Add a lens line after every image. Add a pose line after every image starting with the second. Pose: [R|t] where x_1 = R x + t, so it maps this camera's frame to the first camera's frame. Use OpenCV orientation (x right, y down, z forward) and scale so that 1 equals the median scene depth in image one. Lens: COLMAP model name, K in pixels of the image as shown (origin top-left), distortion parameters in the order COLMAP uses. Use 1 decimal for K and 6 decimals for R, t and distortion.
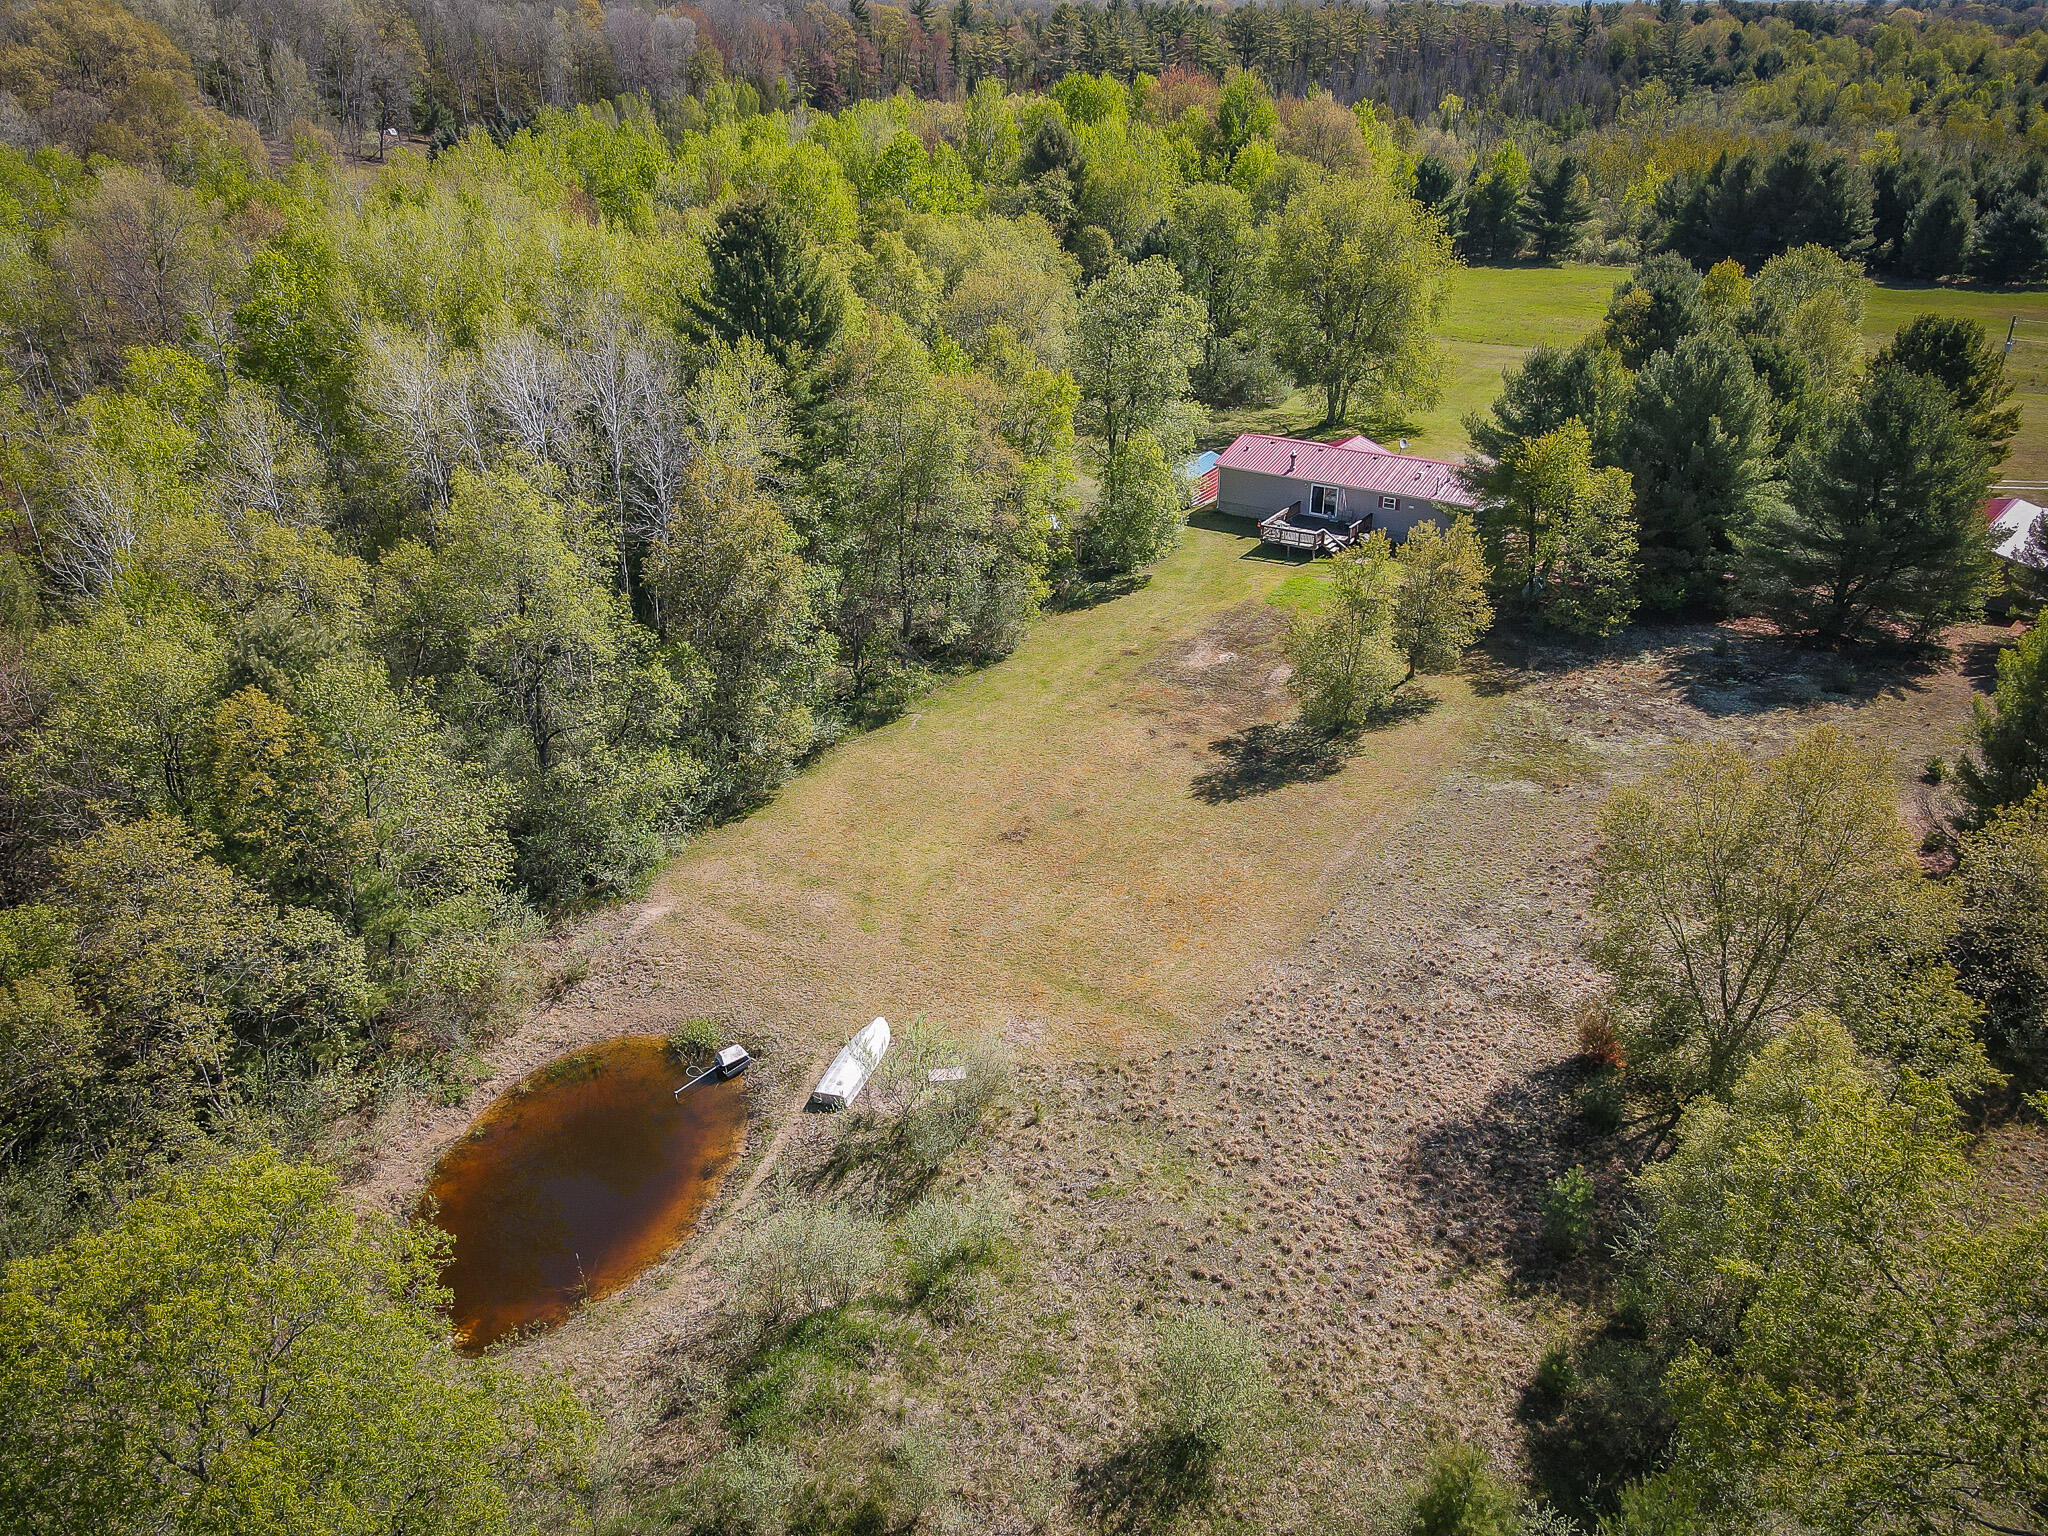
lens RADIAL K [[1498.6, 0, 1012.6], [0, 1498.6, 760.5], [0, 0, 1]] dist [0.012114, 0.001241]
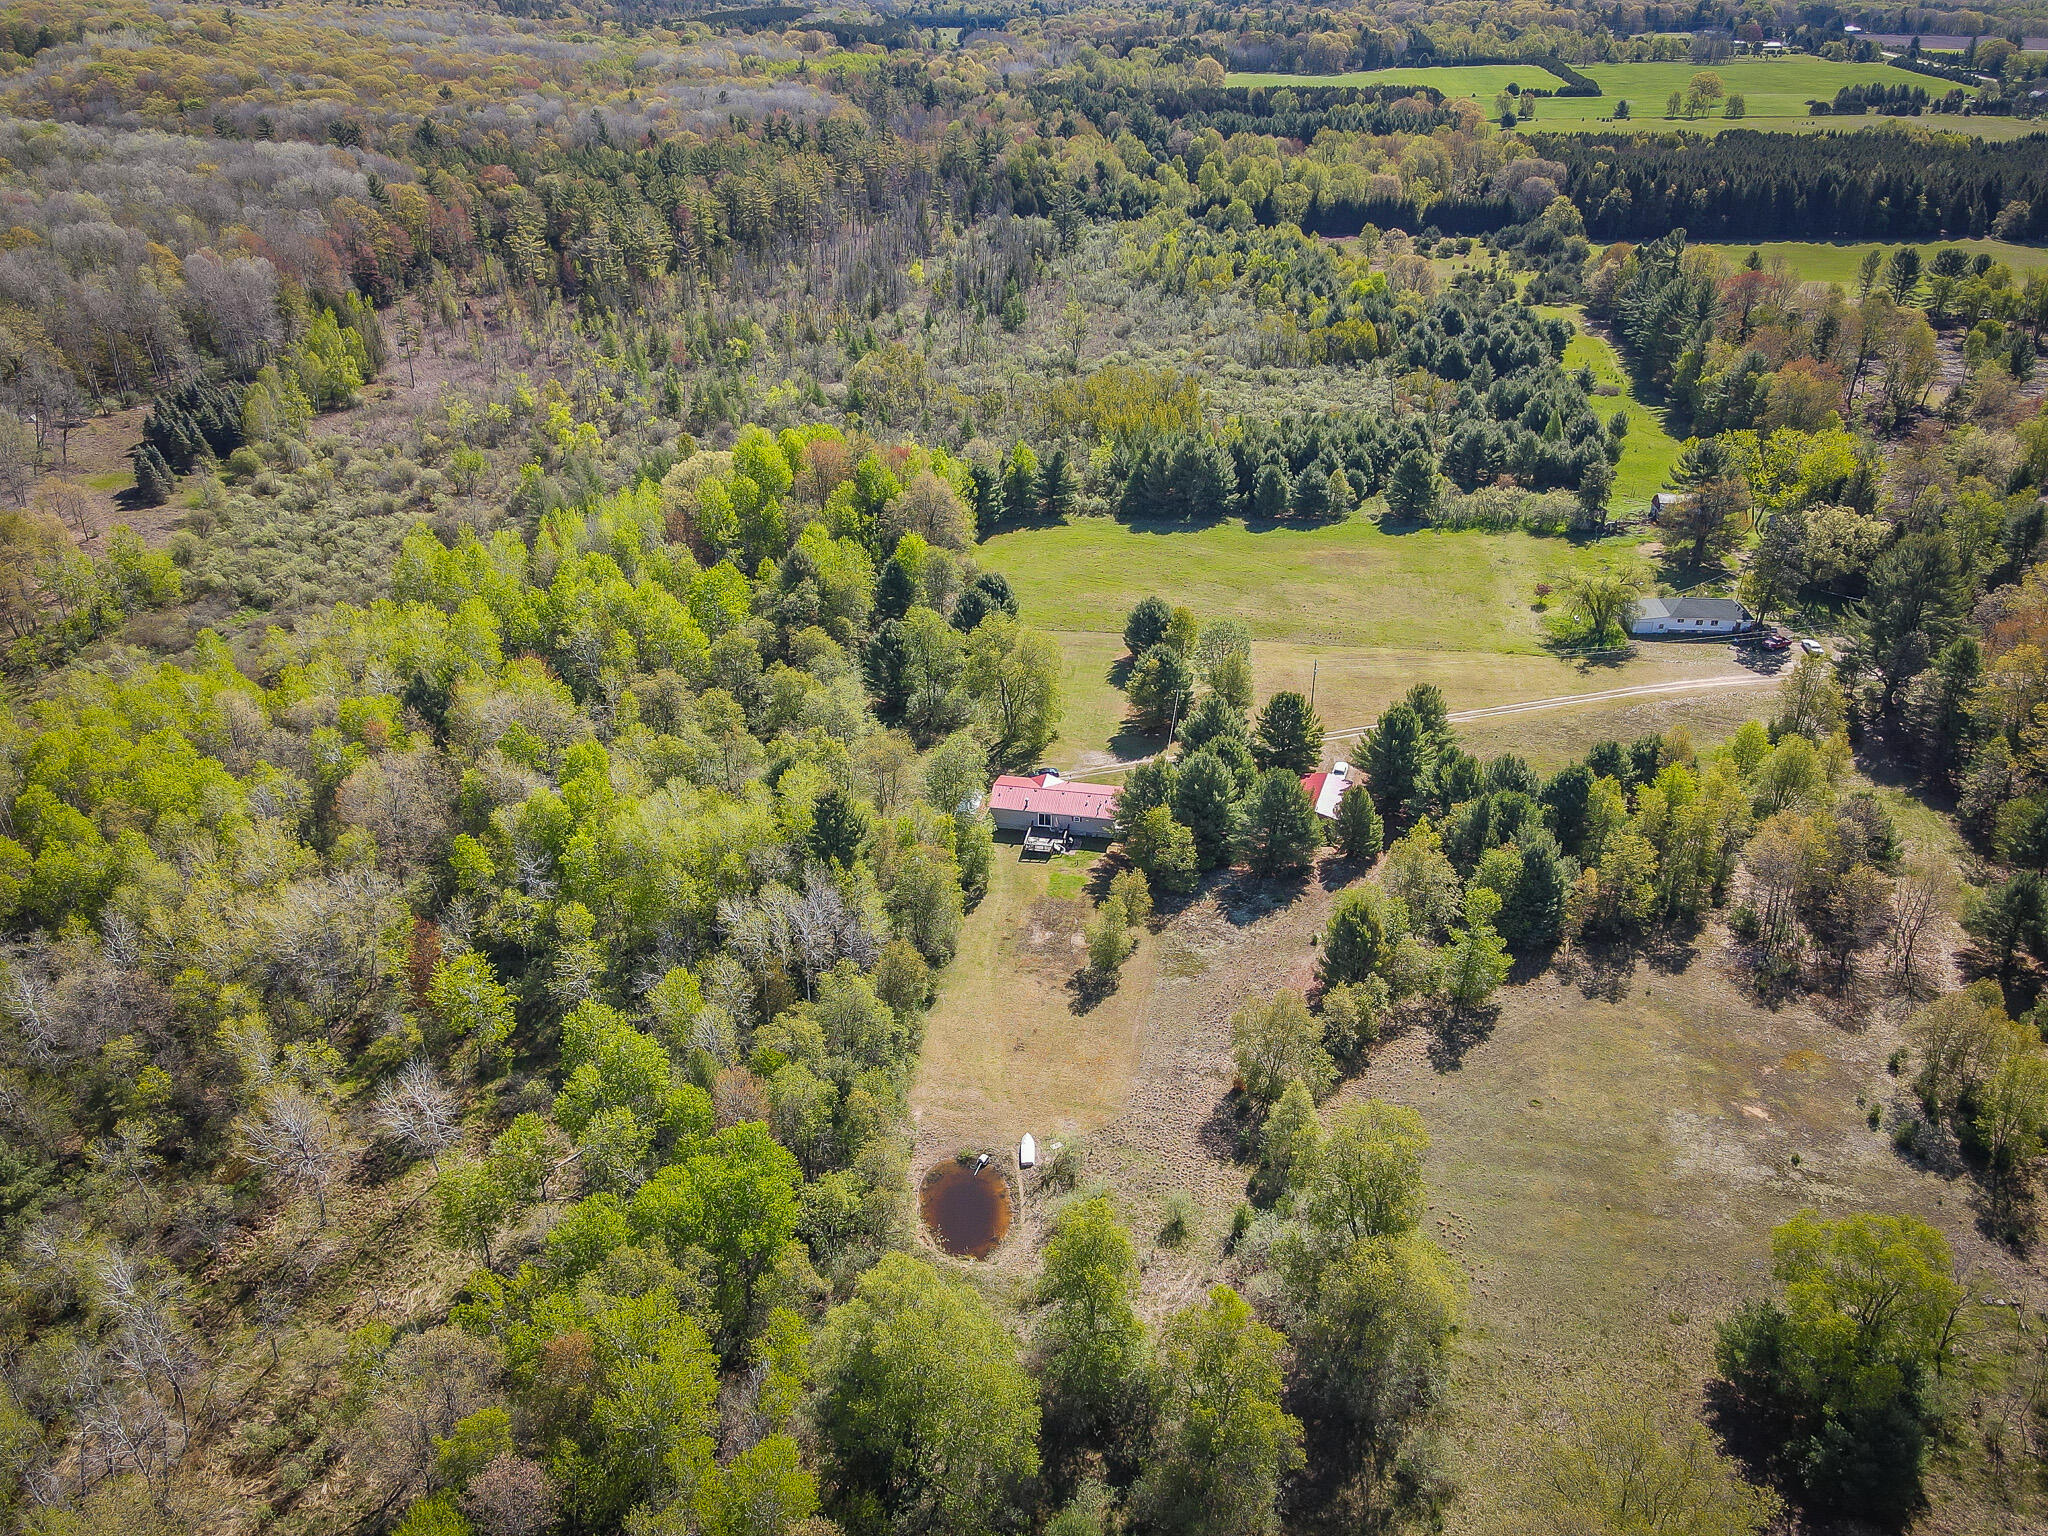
lens RADIAL K [[1478.8, 0, 990.0], [0, 1478.8, 764.2], [0, 0, 1]] dist [0.002095, -0.013852]
pose [[0.933636, -0.183678, 0.307550, -0.482561], [0.172358, 0.982964, 0.063824, -0.392977], [-0.314034, -0.006580, 0.949389, -0.929670]]
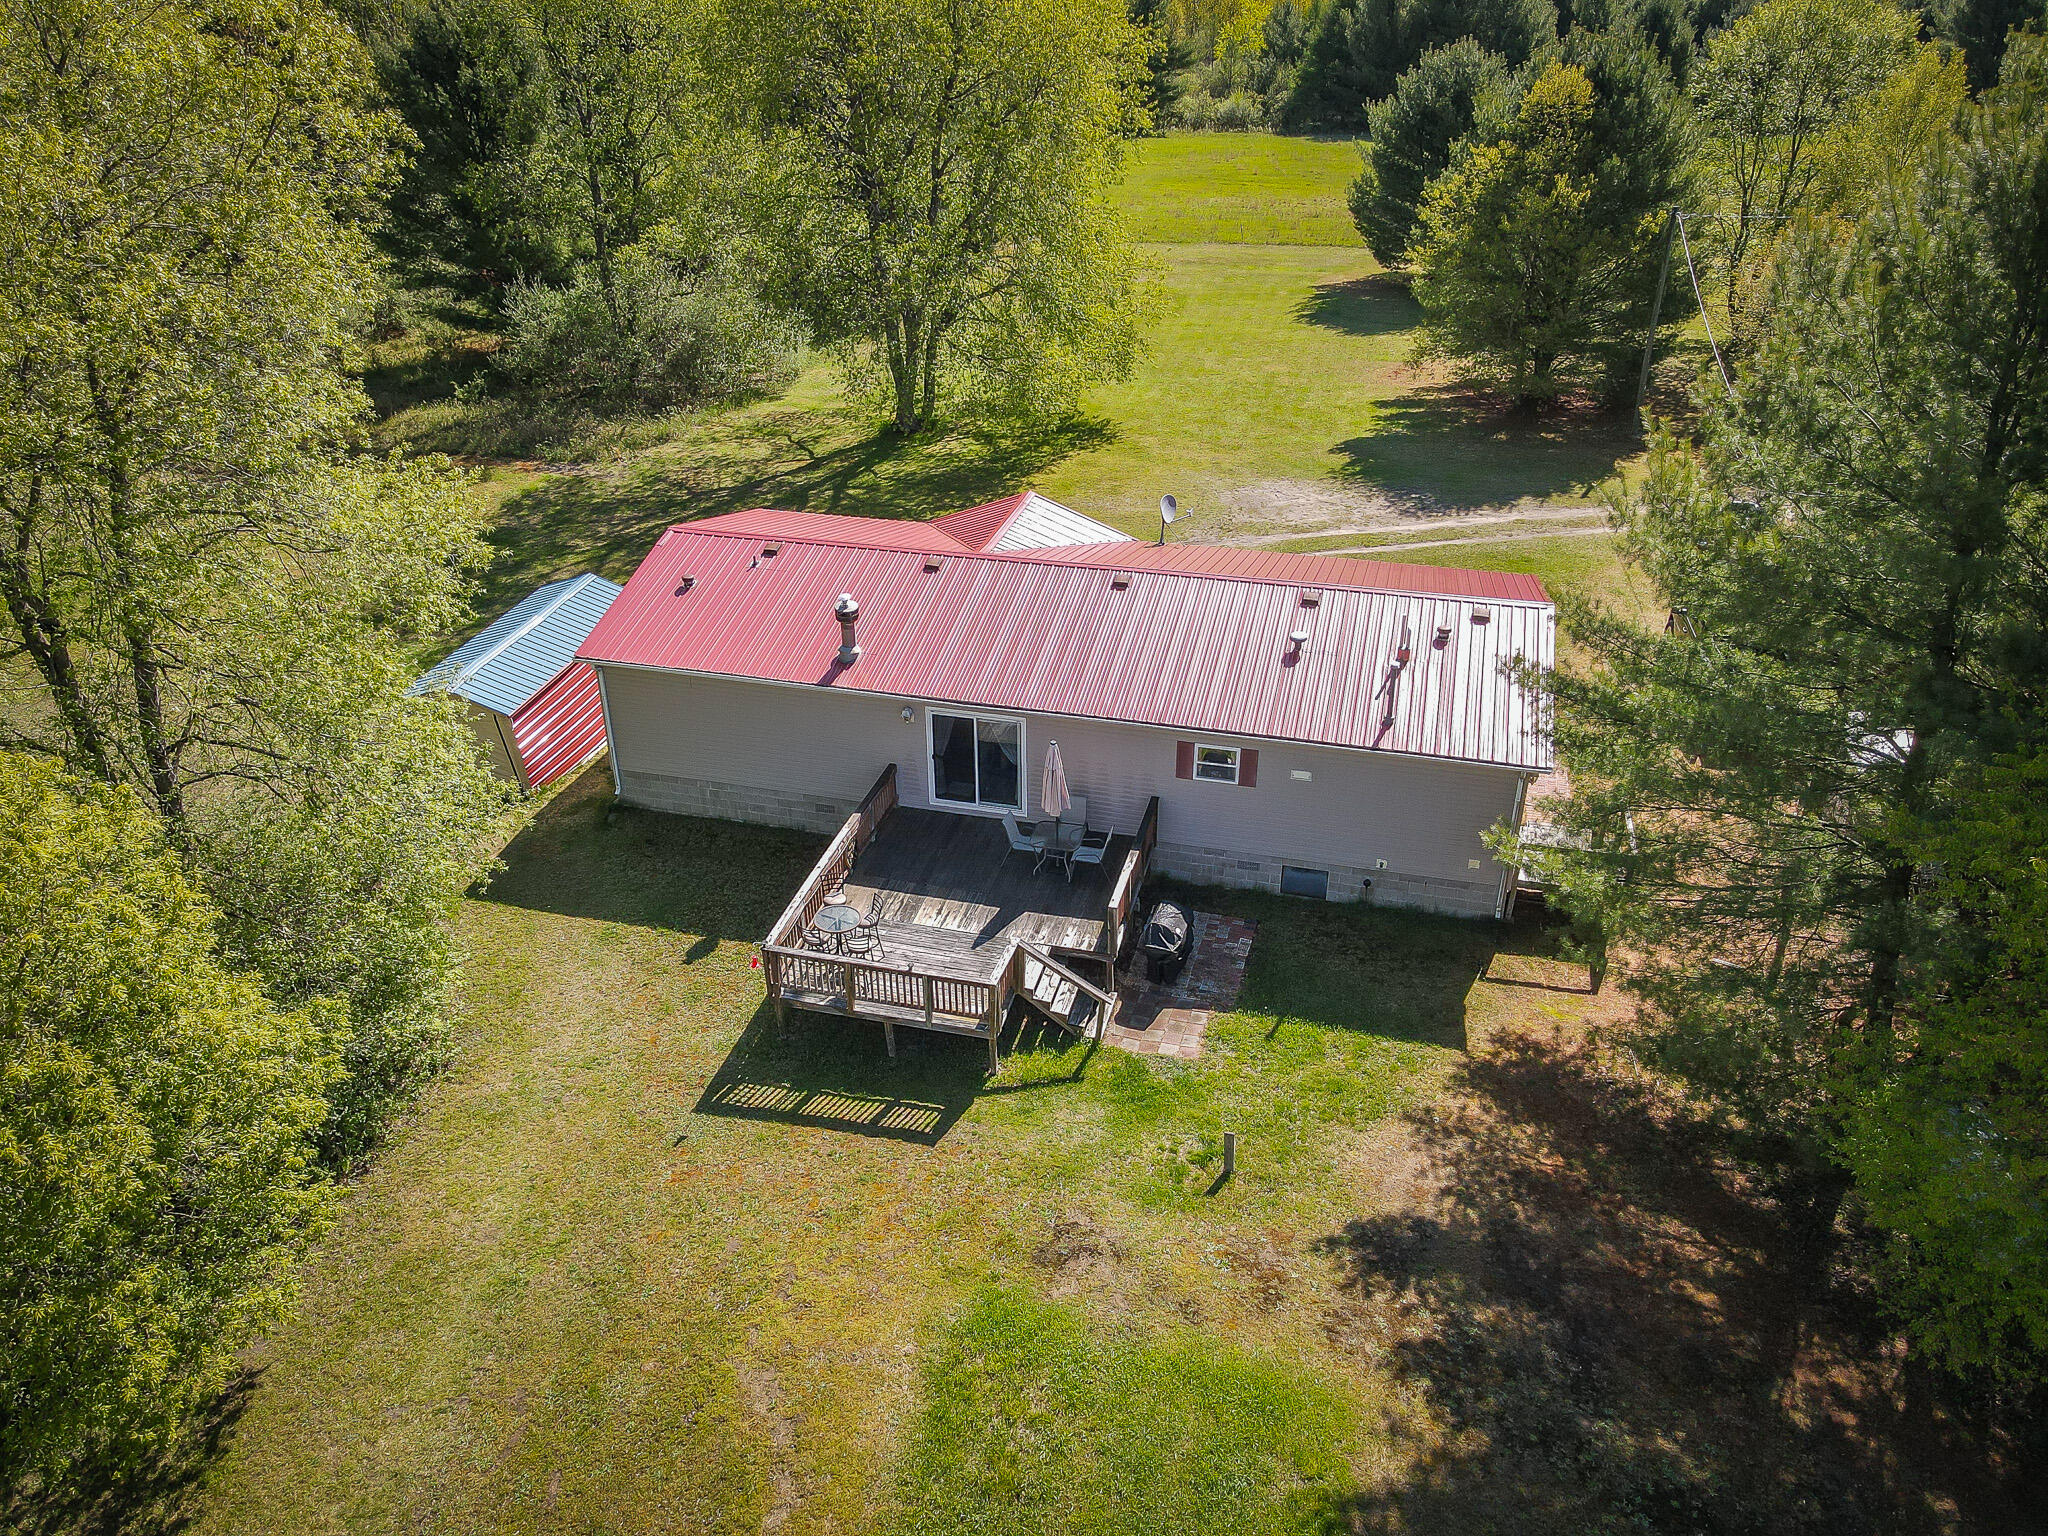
lens RADIAL K [[1482.9, 0, 1024.0], [0, 1482.9, 768.0], [0, 0, 1]] dist [0.046832, -0.052776]
pose [[0.947384, -0.152984, 0.281173, 0.136519], [0.141886, 0.988091, 0.059544, -0.187004], [-0.286934, -0.016517, 0.957808, 0.727990]]
